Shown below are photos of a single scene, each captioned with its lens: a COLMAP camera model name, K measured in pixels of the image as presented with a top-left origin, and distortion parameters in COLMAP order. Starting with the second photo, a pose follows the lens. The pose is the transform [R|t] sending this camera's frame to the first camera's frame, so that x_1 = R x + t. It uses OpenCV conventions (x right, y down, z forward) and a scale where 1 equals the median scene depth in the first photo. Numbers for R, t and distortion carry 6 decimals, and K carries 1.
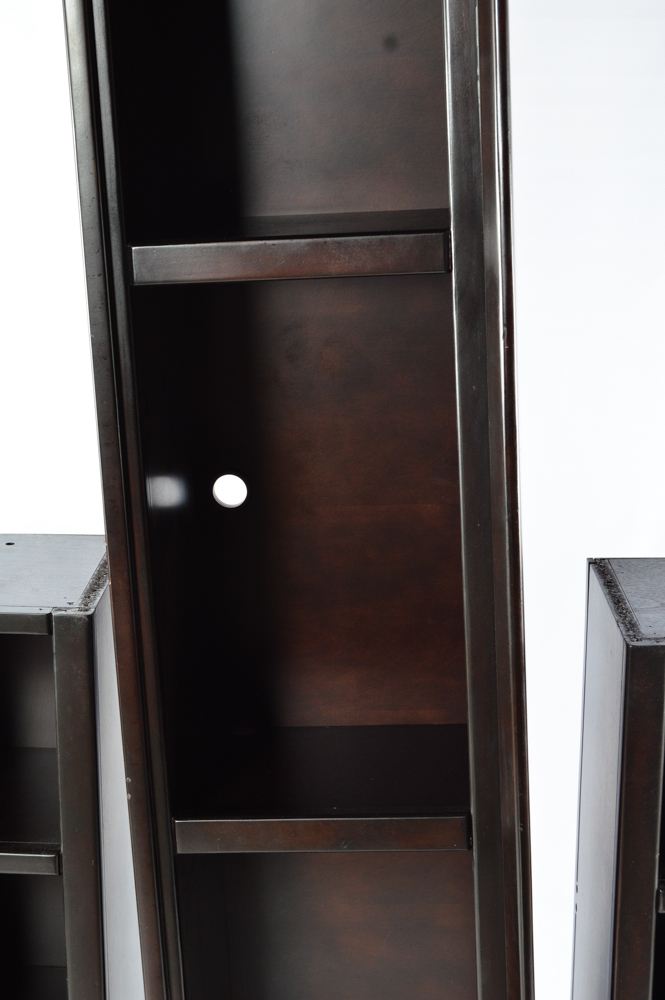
lens RADIAL K [[1933.2, 0, 330.6], [0, 1933.2, 496.4], [0, 0, 1]] dist [-0.036931, 0.000000]
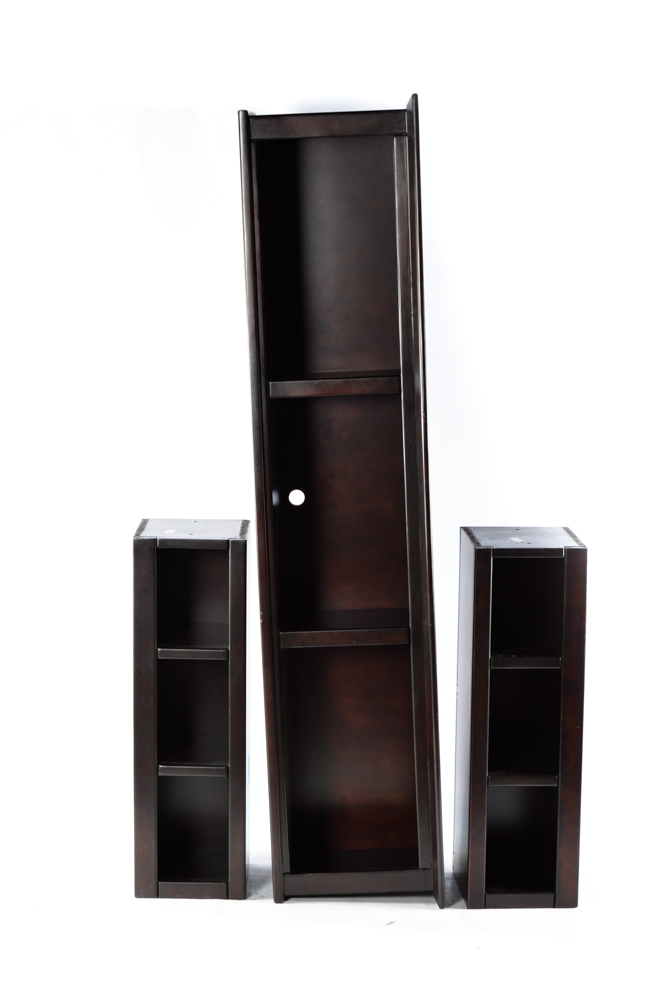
lens RADIAL K [[2357.7, 0, 335.5], [0, 2357.7, 504.3], [0, 0, 1]] dist [0.077173, 0.000000]
pose [[0.998119, 0.003347, 0.061209, -0.194261], [0.003376, 0.993992, -0.109397, 0.335417], [-0.061208, 0.109398, 0.992112, -1.859273]]
